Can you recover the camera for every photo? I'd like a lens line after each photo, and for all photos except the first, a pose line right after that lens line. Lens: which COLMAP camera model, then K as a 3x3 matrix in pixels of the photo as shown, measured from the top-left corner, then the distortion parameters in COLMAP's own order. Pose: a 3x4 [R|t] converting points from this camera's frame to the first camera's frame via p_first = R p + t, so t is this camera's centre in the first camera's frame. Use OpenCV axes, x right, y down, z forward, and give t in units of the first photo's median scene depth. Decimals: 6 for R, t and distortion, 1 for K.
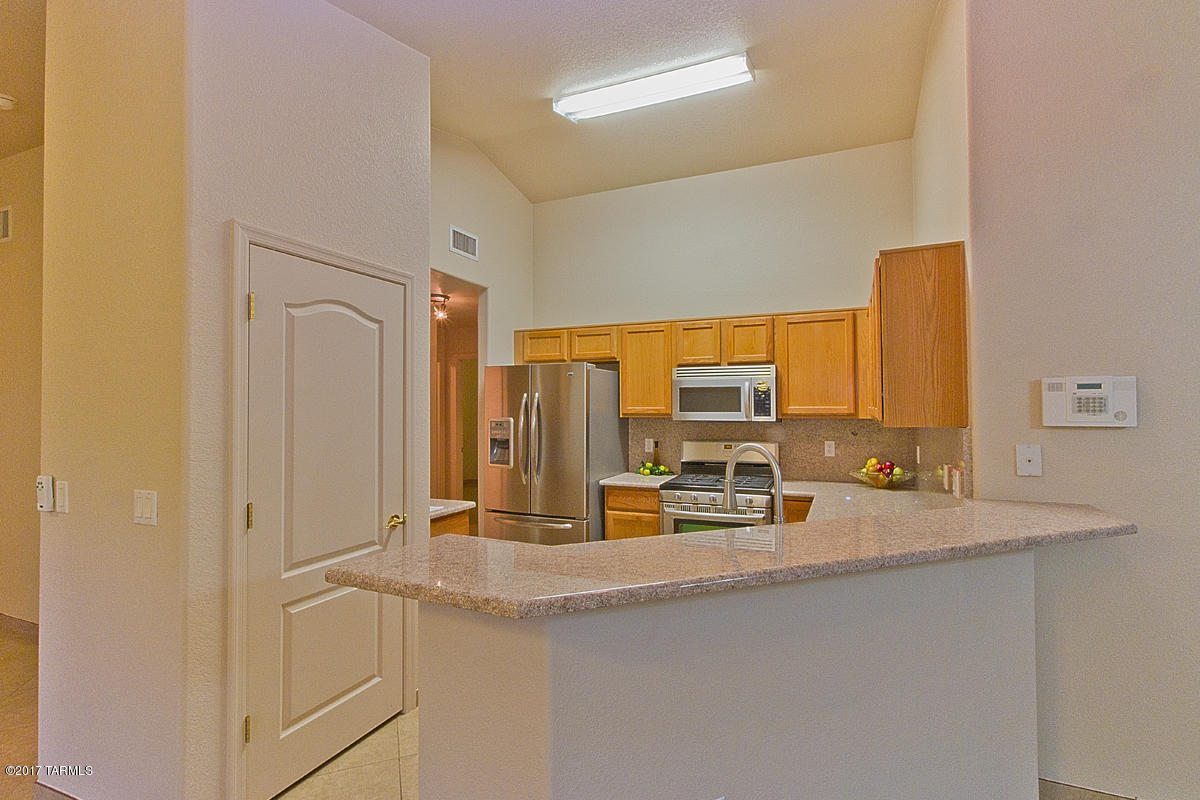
lens RADIAL K [[554.3, 0, 605.5], [0, 554.3, 396.1], [0, 0, 1]] dist [-0.000024, -0.013999]
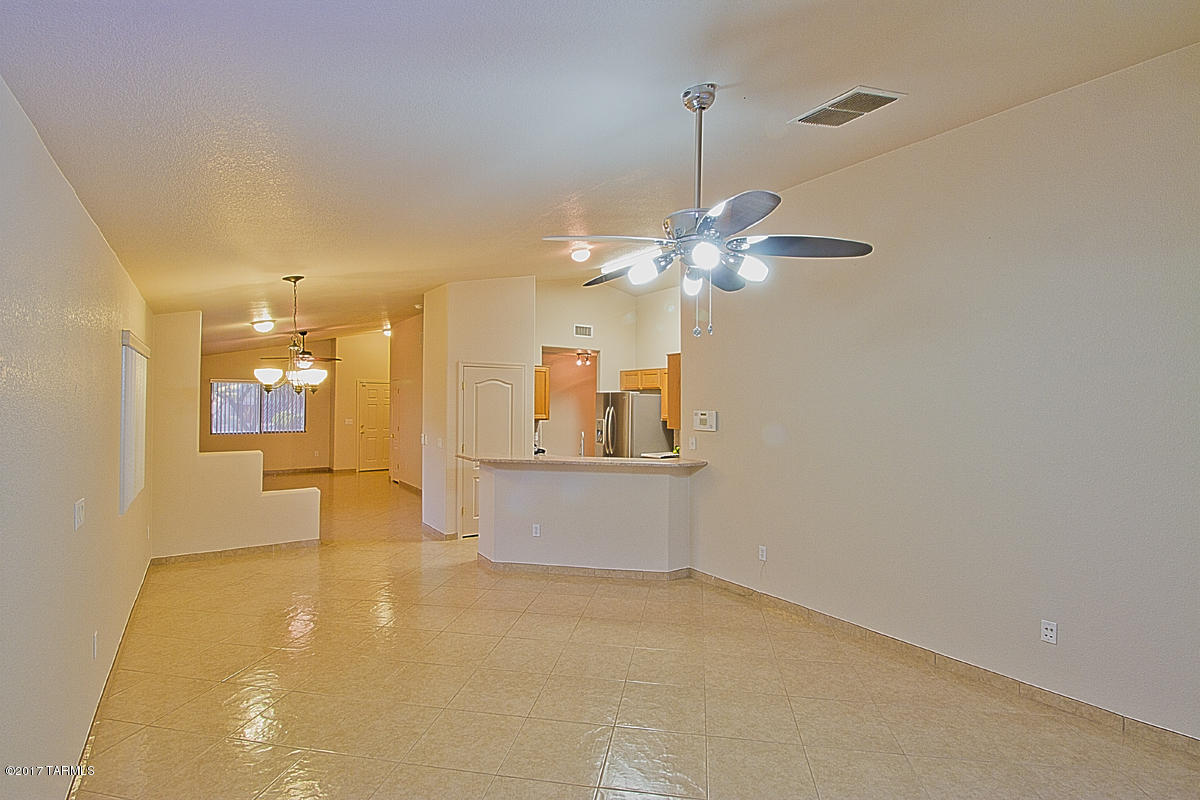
lens RADIAL K [[554.3, 0, 605.5], [0, 554.3, 396.1], [0, 0, 1]] dist [-0.000024, -0.013999]
pose [[0.853714, 0.005066, -0.520718, 1.729854], [-0.001777, 0.999975, 0.006815, -0.113300], [0.520739, -0.004893, 0.853702, -1.339040]]
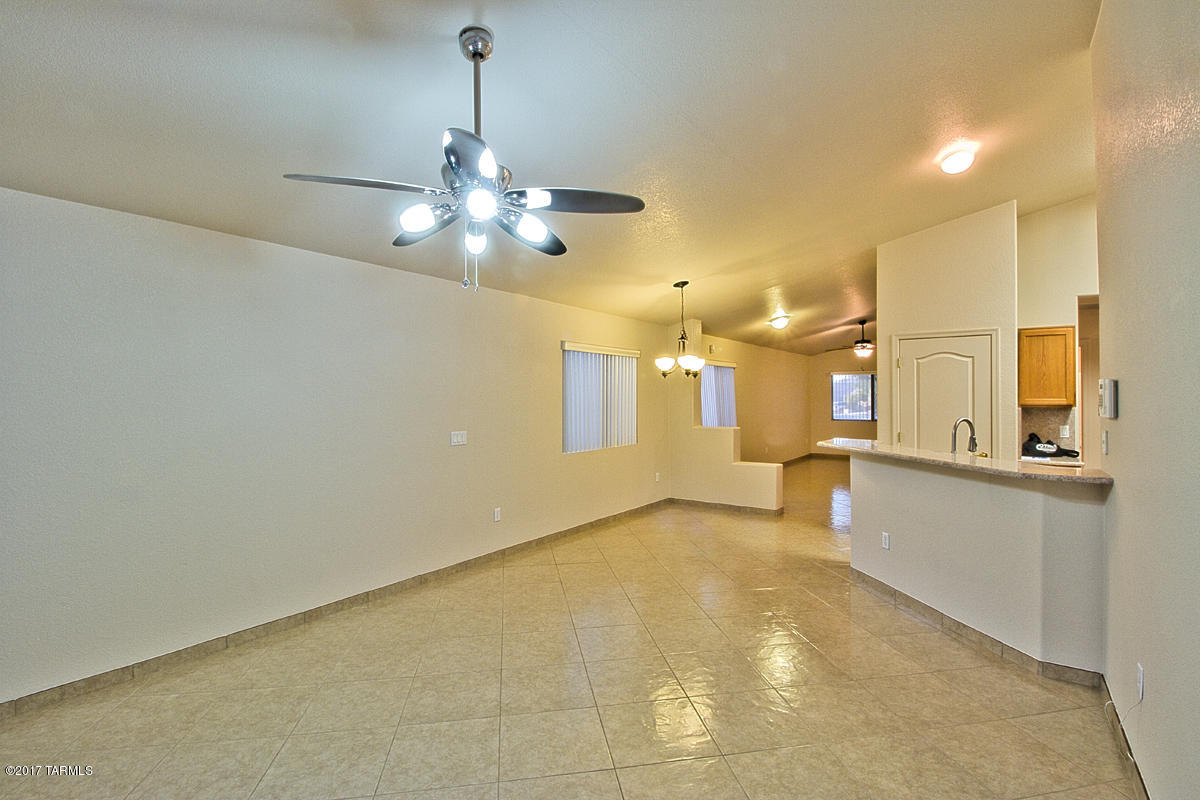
lens RADIAL K [[554.3, 0, 605.5], [0, 554.3, 396.1], [0, 0, 1]] dist [-0.000024, -0.013999]
pose [[-0.194643, 0.006416, -0.980853, 2.279252], [0.021126, 0.999774, 0.002348, -0.025016], [0.980647, -0.020265, -0.194735, 0.063658]]
